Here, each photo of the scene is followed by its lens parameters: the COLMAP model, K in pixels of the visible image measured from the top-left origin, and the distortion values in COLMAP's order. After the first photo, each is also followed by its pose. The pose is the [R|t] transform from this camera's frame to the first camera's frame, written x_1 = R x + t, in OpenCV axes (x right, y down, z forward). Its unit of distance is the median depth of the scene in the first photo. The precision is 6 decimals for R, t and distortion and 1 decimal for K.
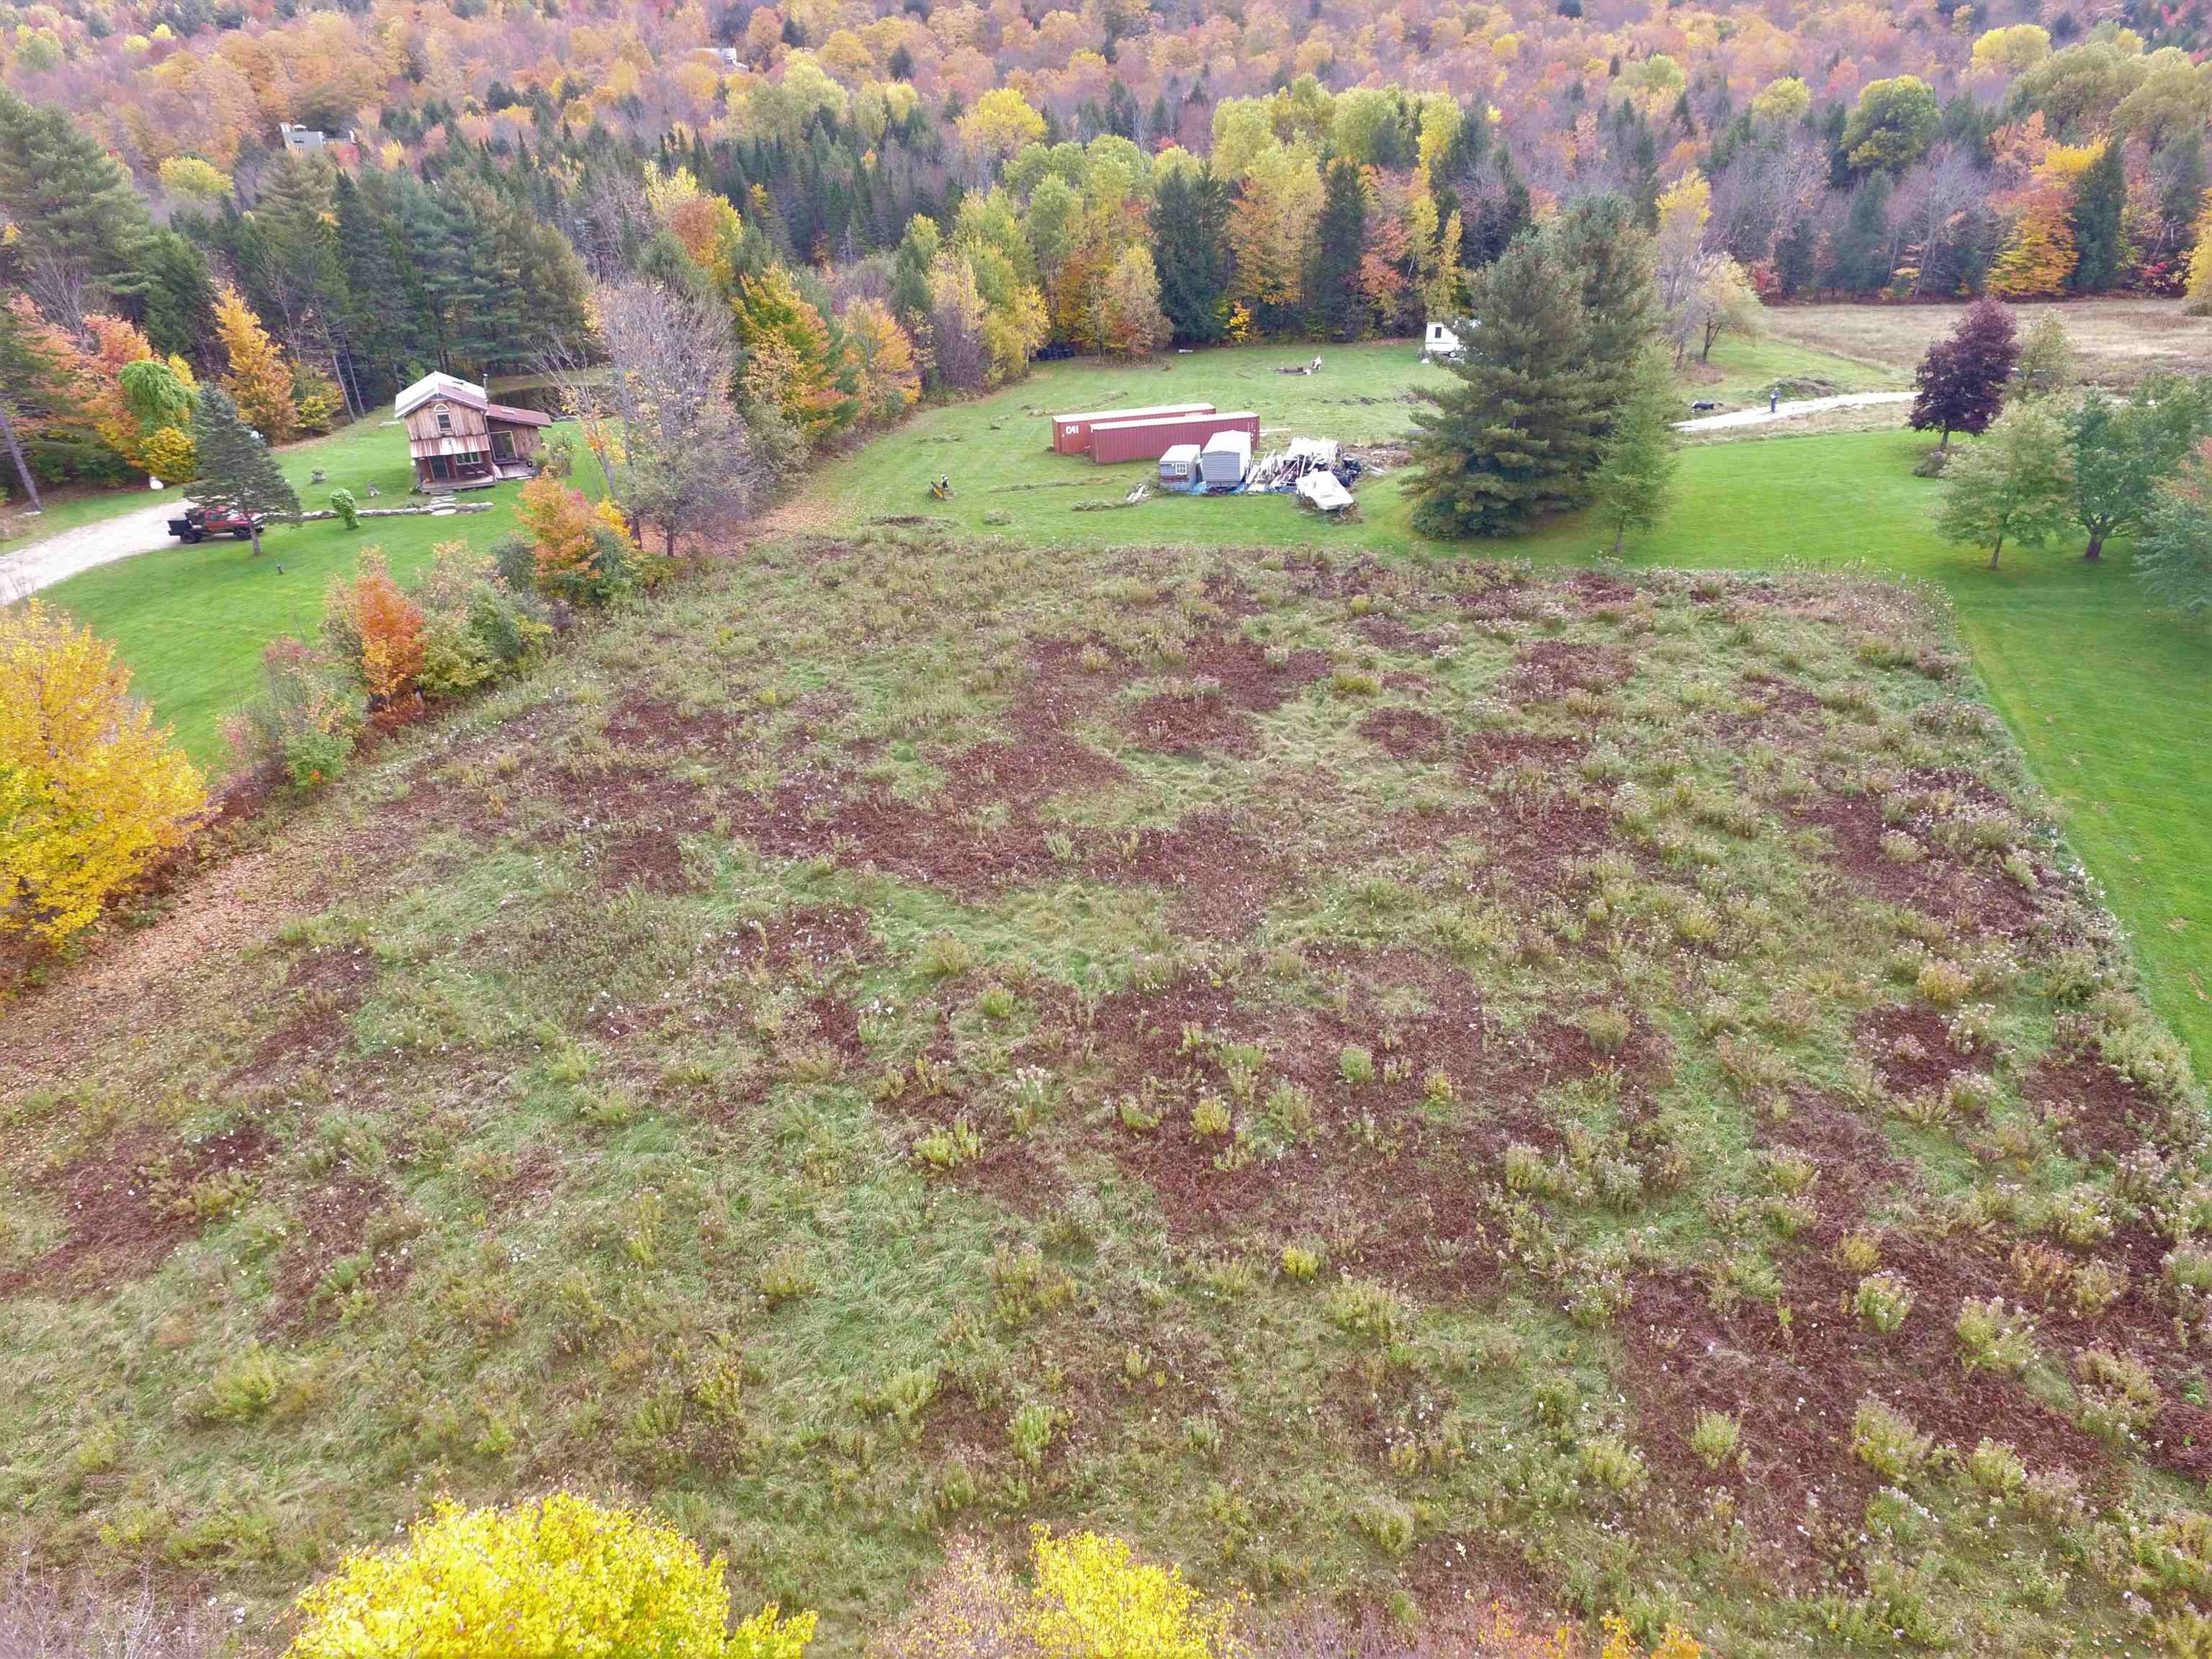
lens RADIAL K [[1273.0, 0, 1113.1], [0, 1273.0, 827.6], [0, 0, 1]] dist [-0.017426, 0.017149]
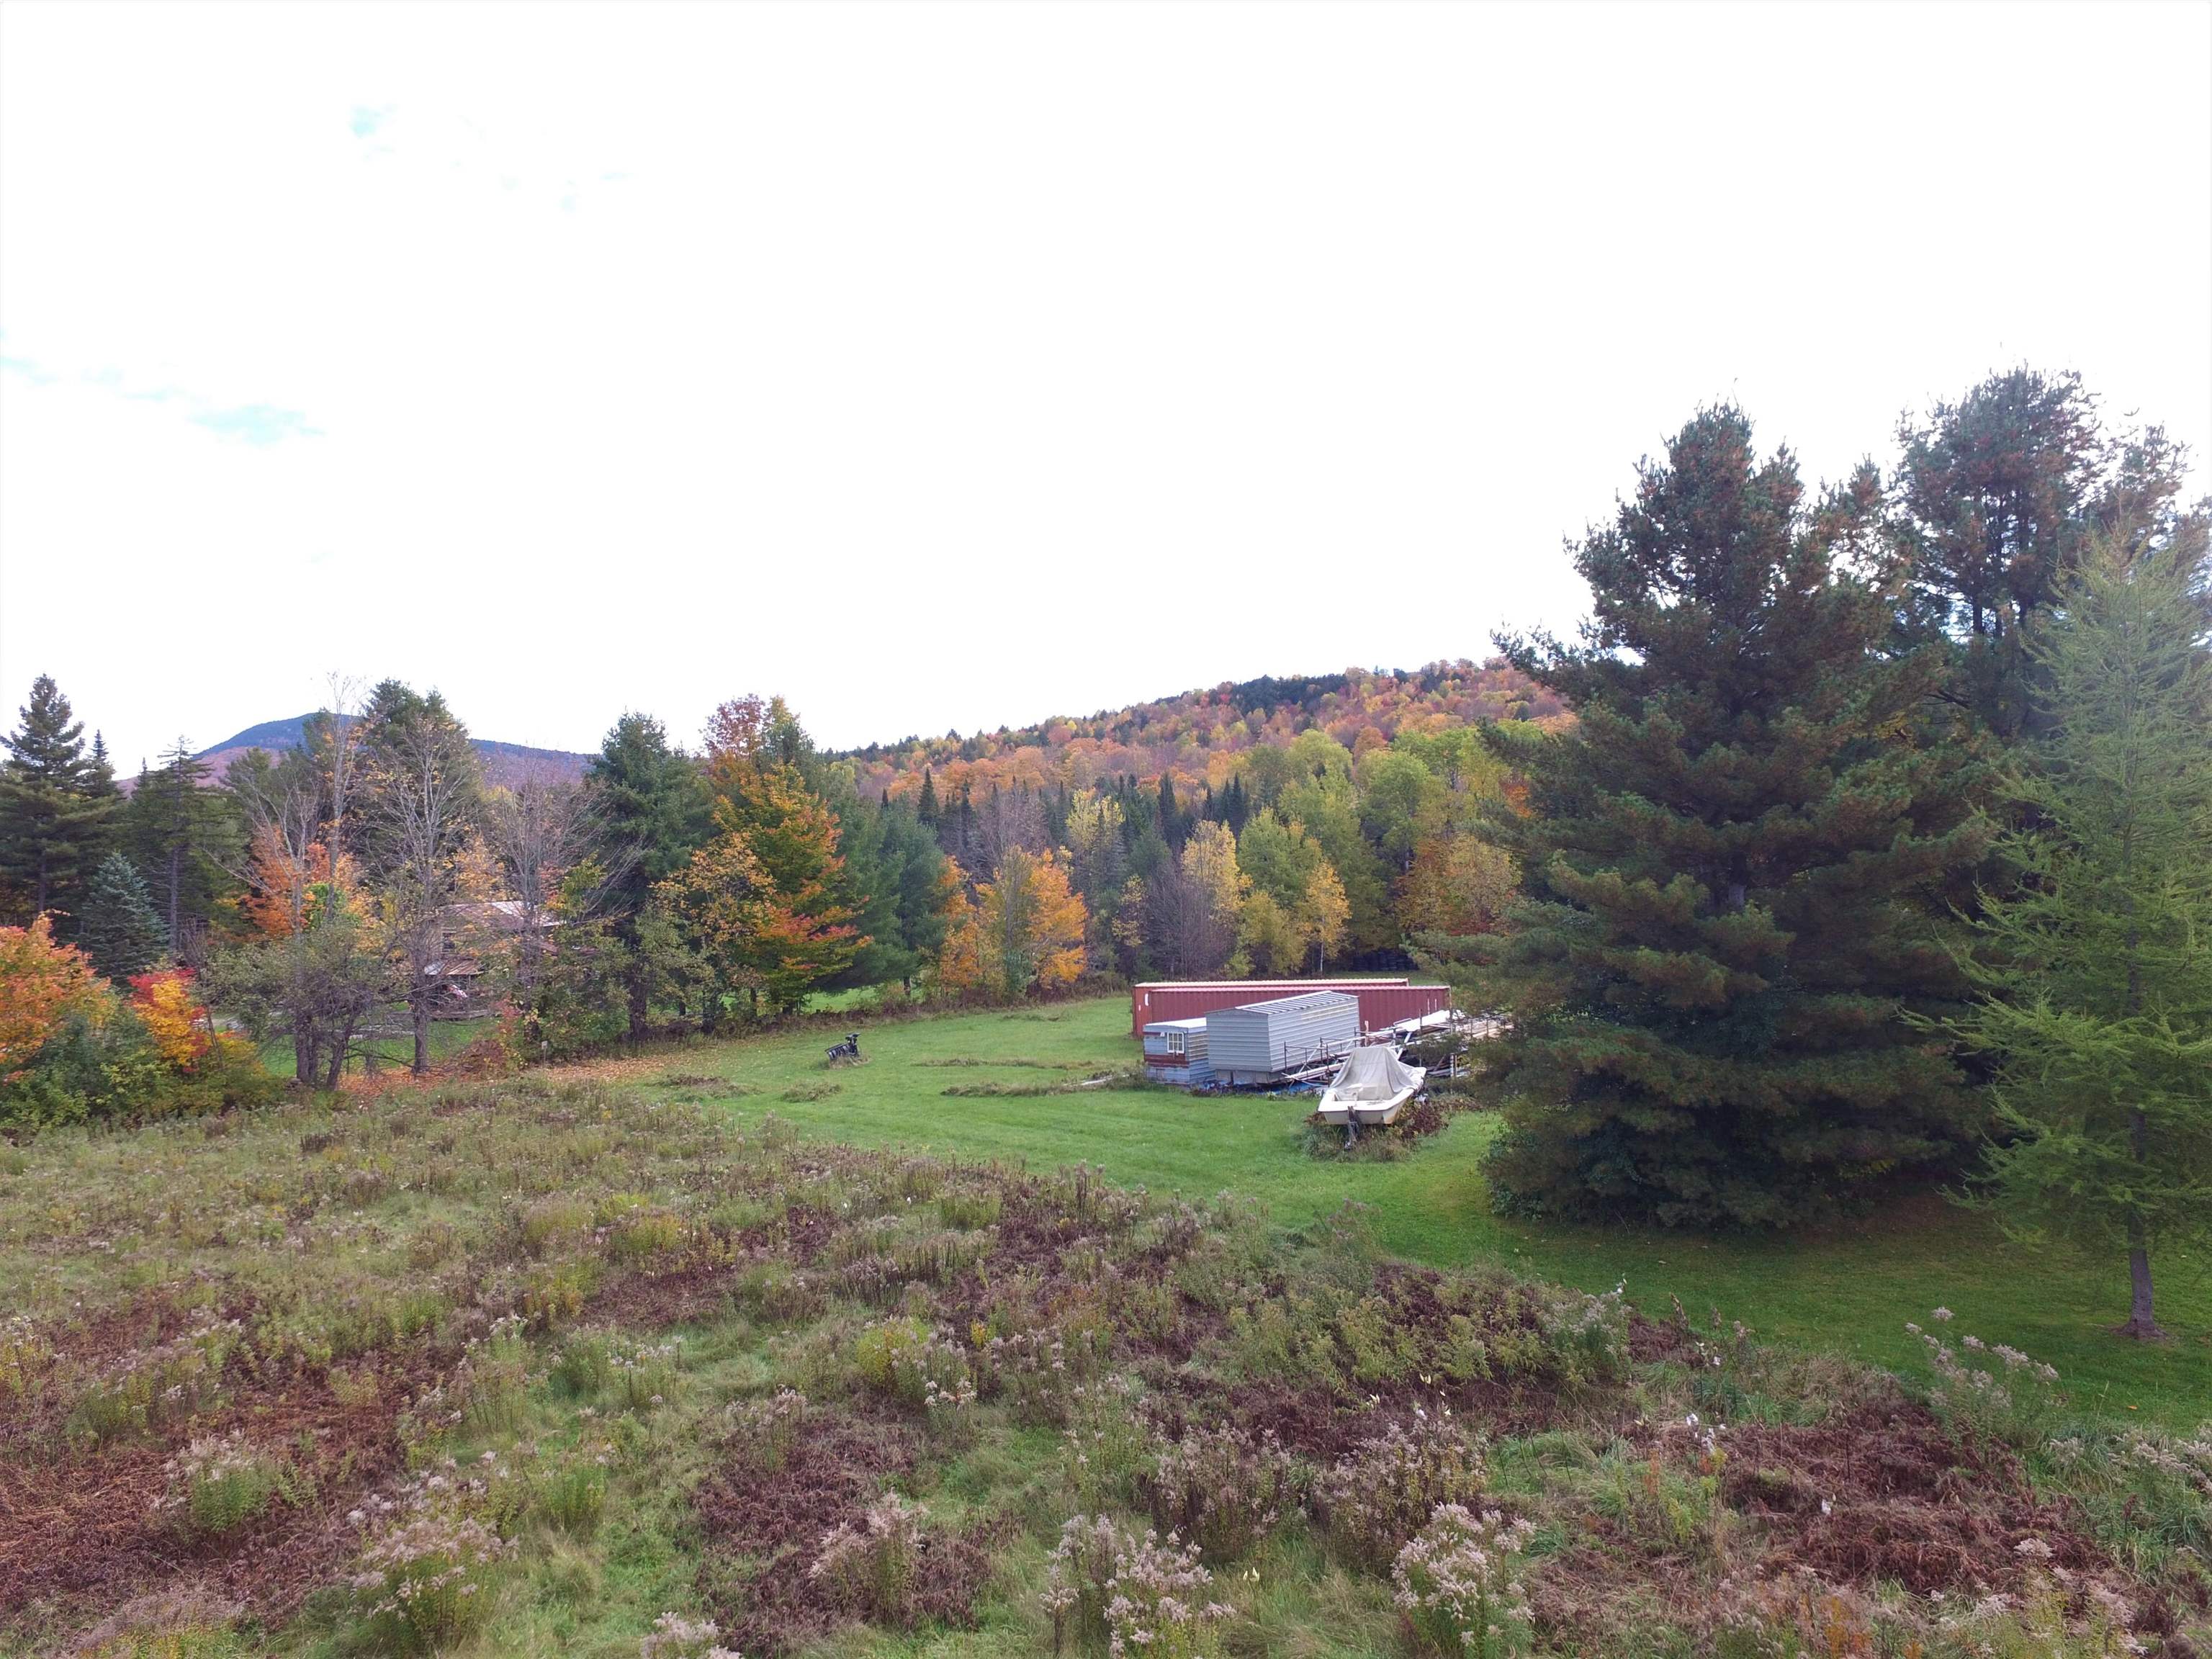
lens RADIAL K [[1284.3, 0, 1104.8], [0, 1284.3, 829.9], [0, 0, 1]] dist [-0.019826, 0.020636]
pose [[0.874643, -0.012266, -0.484613, 0.366810], [-0.234234, 0.864544, -0.444633, -0.155579], [0.424423, 0.502408, 0.753294, 0.724113]]
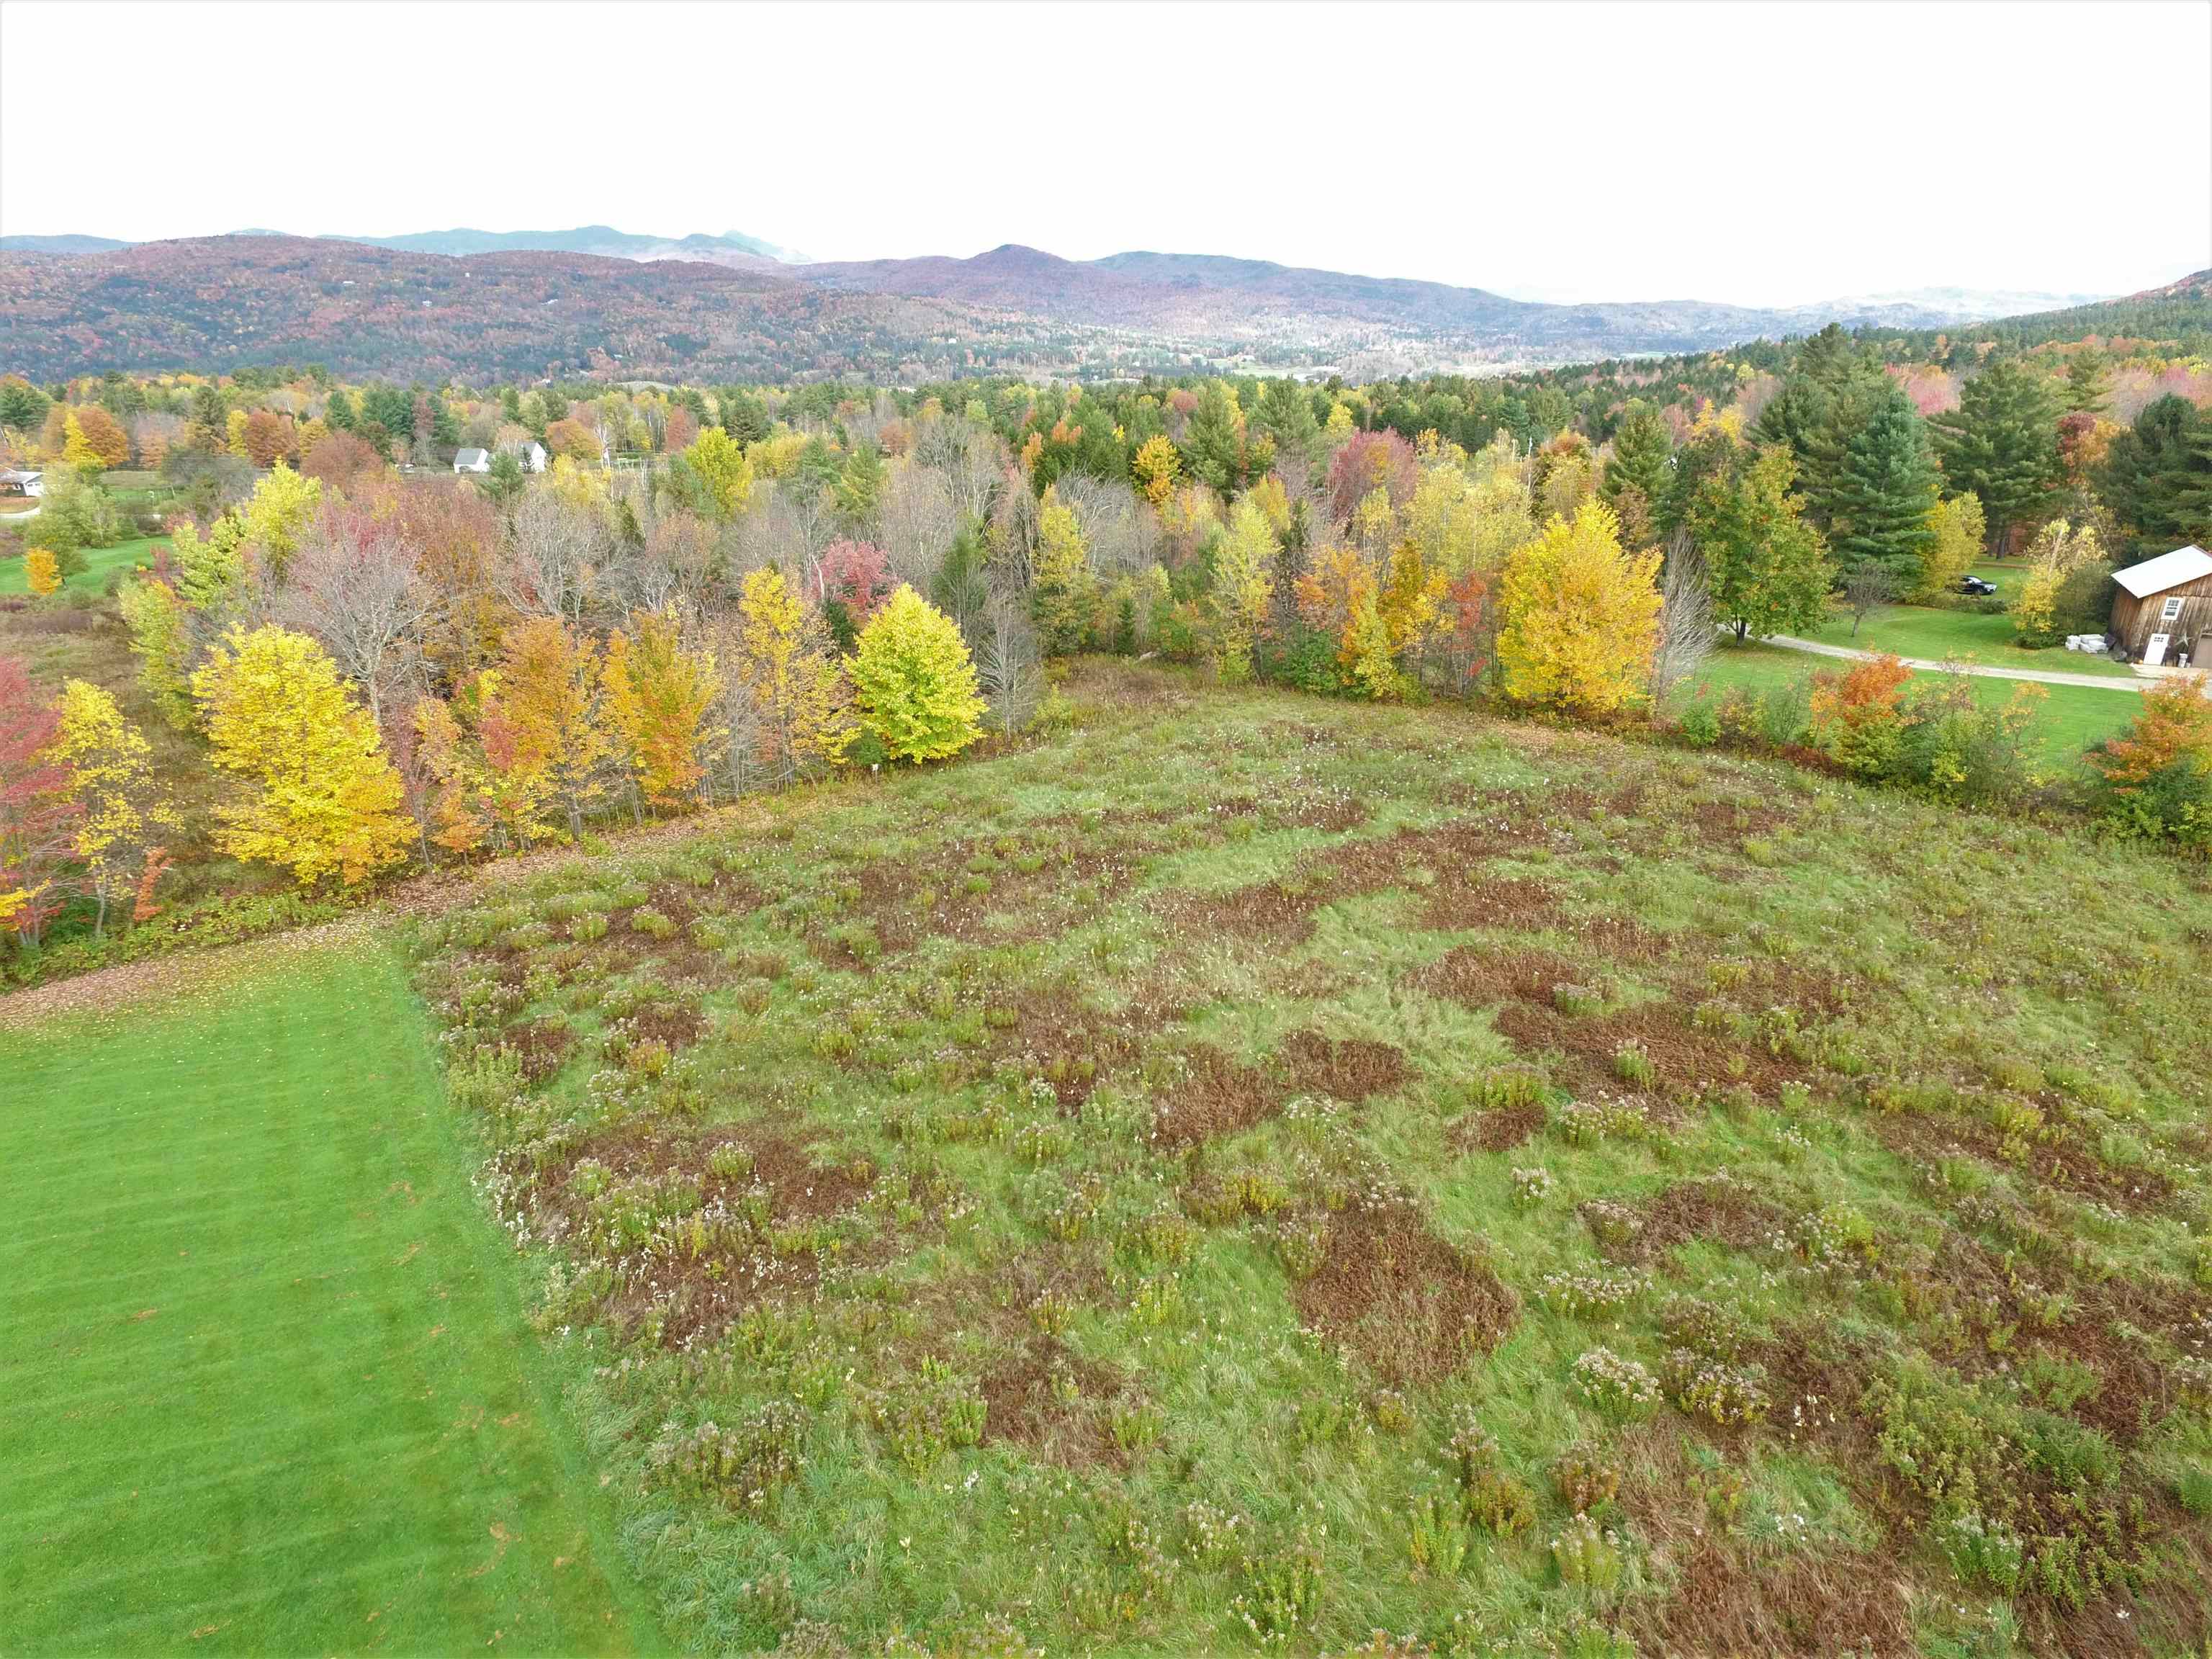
lens RADIAL K [[1282.5, 0, 1103.8], [0, 1282.5, 829.4], [0, 0, 1]] dist [-0.017040, 0.016557]
pose [[-0.603743, 0.307892, -0.735321, 0.653680], [-0.378952, 0.700674, 0.604526, -0.453265], [0.701349, 0.643630, -0.306351, 0.832428]]
